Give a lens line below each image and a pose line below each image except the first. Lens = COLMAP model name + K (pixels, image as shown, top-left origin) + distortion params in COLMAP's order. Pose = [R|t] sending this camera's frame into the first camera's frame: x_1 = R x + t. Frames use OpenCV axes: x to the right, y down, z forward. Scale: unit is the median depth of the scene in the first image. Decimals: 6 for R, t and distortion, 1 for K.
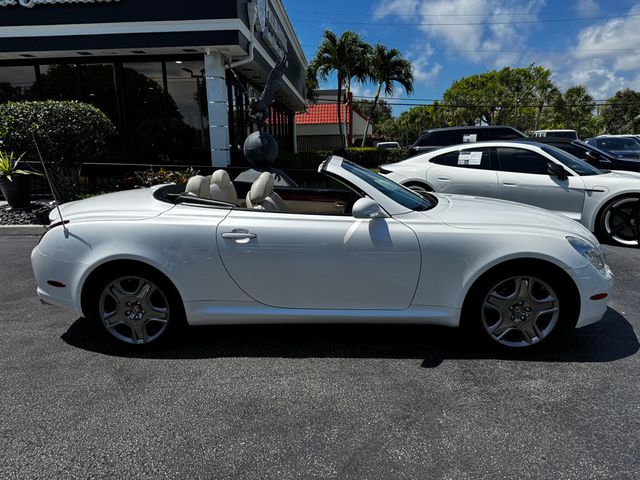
lens RADIAL K [[451.5, 0, 314.7], [0, 451.5, 241.6], [0, 0, 1]] dist [0.000893, -0.013596]
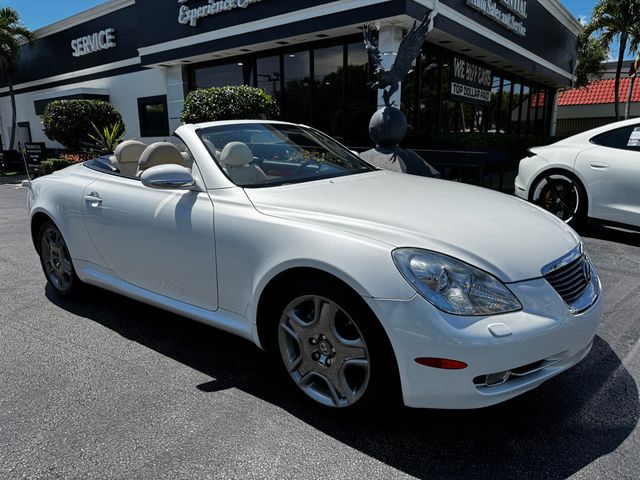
lens RADIAL K [[451.5, 0, 317.4], [0, 451.5, 241.6], [0, 0, 1]] dist [0.000893, -0.013596]
pose [[0.818745, 0.131869, -0.558808, 0.333034], [-0.118286, 0.991130, 0.060582, -0.016295], [0.561840, 0.016498, 0.827081, 0.193746]]
